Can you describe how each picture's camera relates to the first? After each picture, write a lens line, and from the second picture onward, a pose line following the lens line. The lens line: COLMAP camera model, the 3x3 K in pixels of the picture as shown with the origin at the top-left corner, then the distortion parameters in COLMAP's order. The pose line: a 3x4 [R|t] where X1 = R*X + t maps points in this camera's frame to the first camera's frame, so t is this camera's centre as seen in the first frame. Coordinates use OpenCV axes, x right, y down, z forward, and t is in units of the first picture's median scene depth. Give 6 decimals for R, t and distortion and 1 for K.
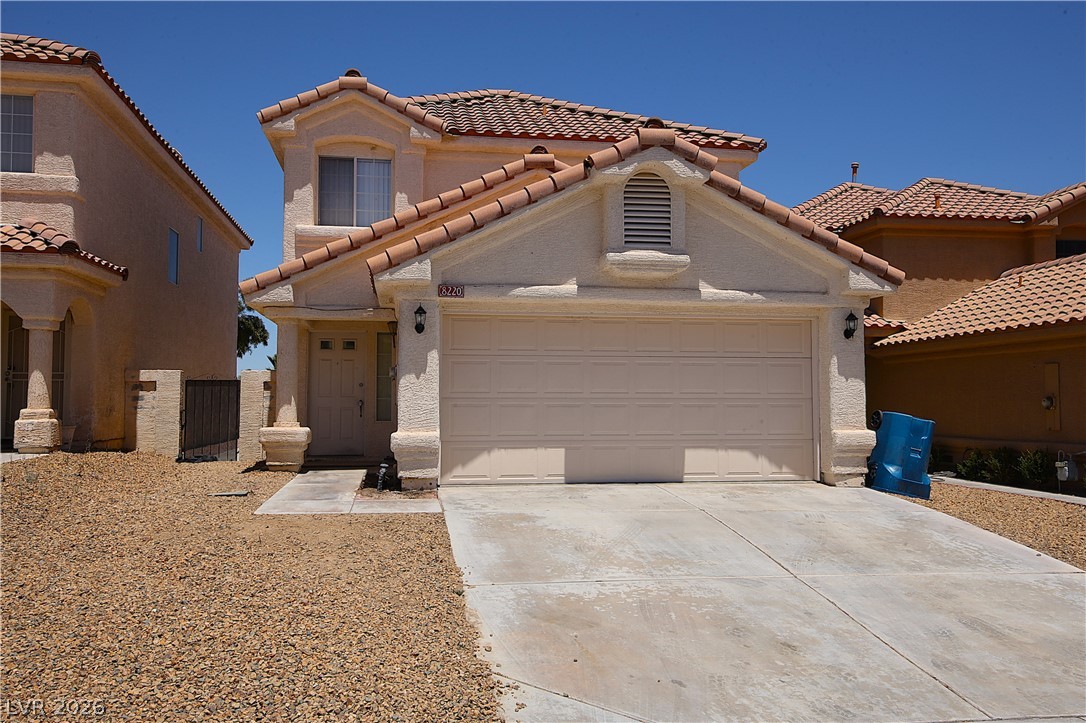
lens RADIAL K [[838.6, 0, 496.2], [0, 838.6, 369.4], [0, 0, 1]] dist [0.047645, -0.015123]
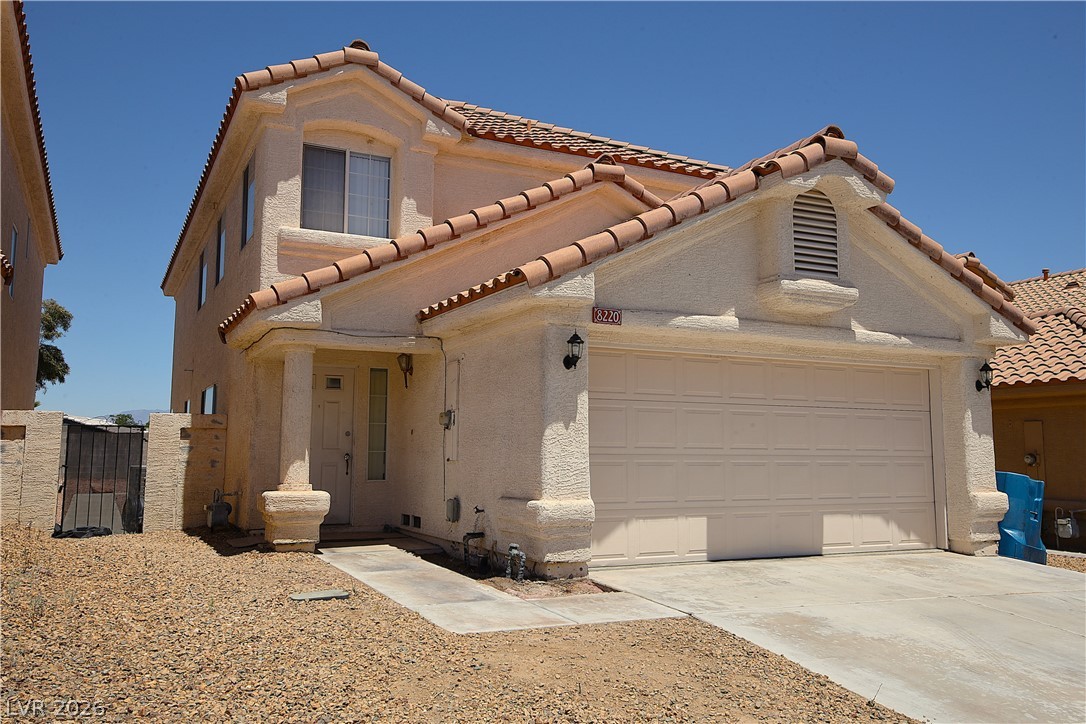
lens RADIAL K [[838.6, 0, 488.7], [0, 838.6, 370.4], [0, 0, 1]] dist [0.047645, -0.015123]
pose [[0.956628, 0.032776, 0.289462, -0.357942], [-0.016580, 0.998165, -0.058230, 0.003432], [-0.290840, 0.050906, 0.955417, 0.276075]]
